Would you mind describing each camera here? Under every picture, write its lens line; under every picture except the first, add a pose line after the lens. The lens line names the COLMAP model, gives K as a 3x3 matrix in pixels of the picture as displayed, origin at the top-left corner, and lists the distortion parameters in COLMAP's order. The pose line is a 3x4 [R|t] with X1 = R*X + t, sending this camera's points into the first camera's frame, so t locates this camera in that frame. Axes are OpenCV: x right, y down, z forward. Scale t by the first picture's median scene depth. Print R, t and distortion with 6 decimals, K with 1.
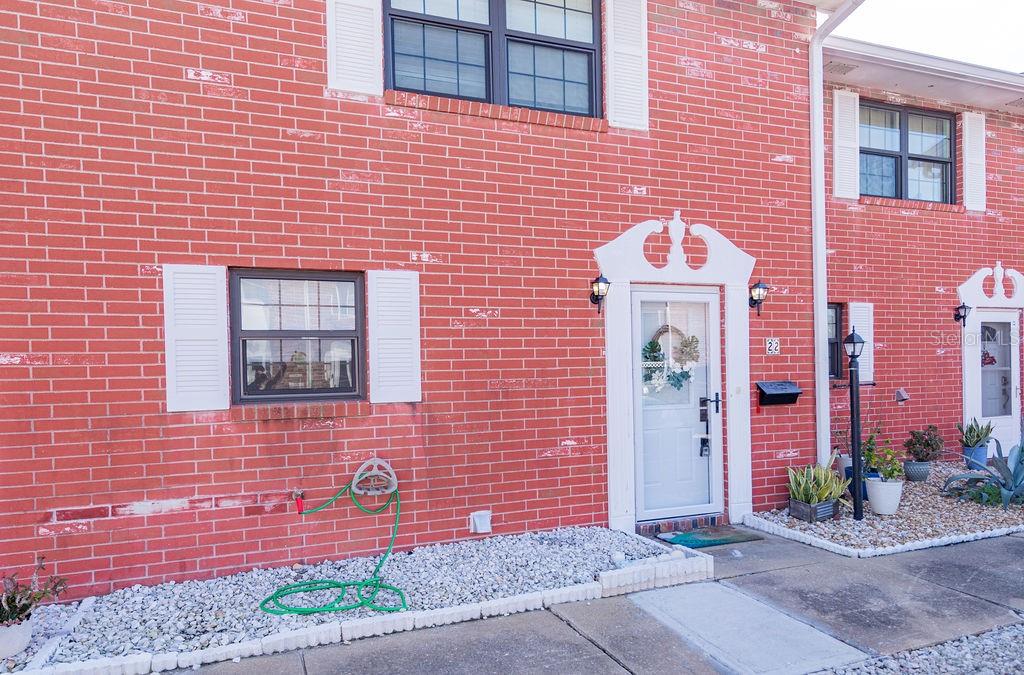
lens RADIAL K [[635.5, 0, 496.4], [0, 635.5, 353.7], [0, 0, 1]] dist [0.015475, -0.004000]
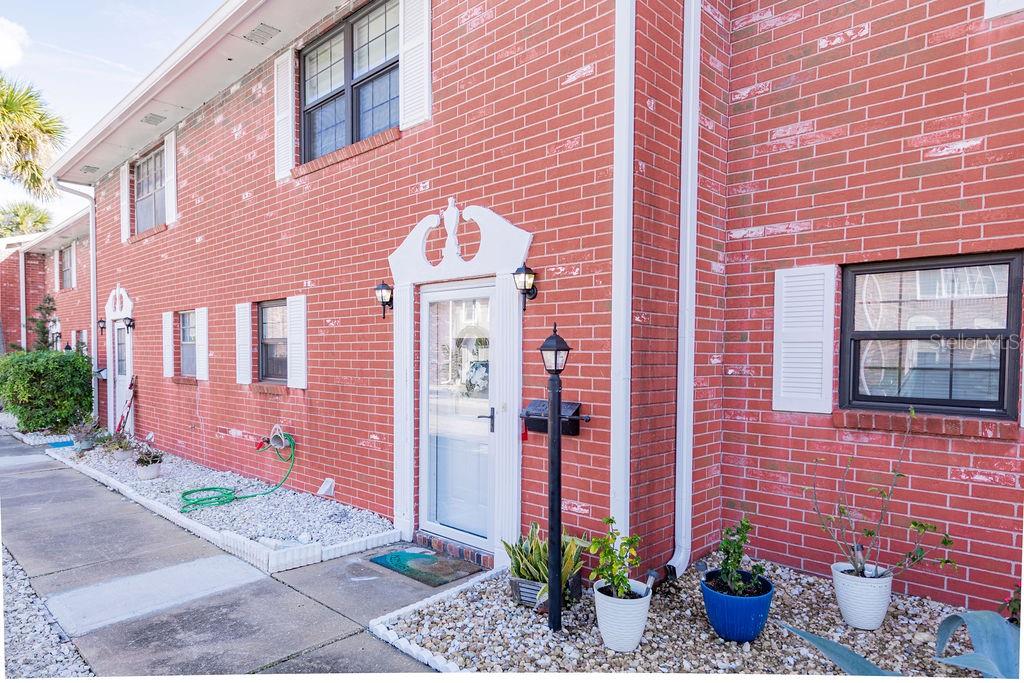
lens RADIAL K [[597.8, 0, 514.3], [0, 597.8, 364.7], [0, 0, 1]] dist [0.042825, 0.000355]
pose [[0.454737, 0.028362, -0.890174, 1.074926], [-0.013442, 0.999598, 0.024981, -0.013686], [0.890524, 0.000606, 0.454935, 0.697896]]
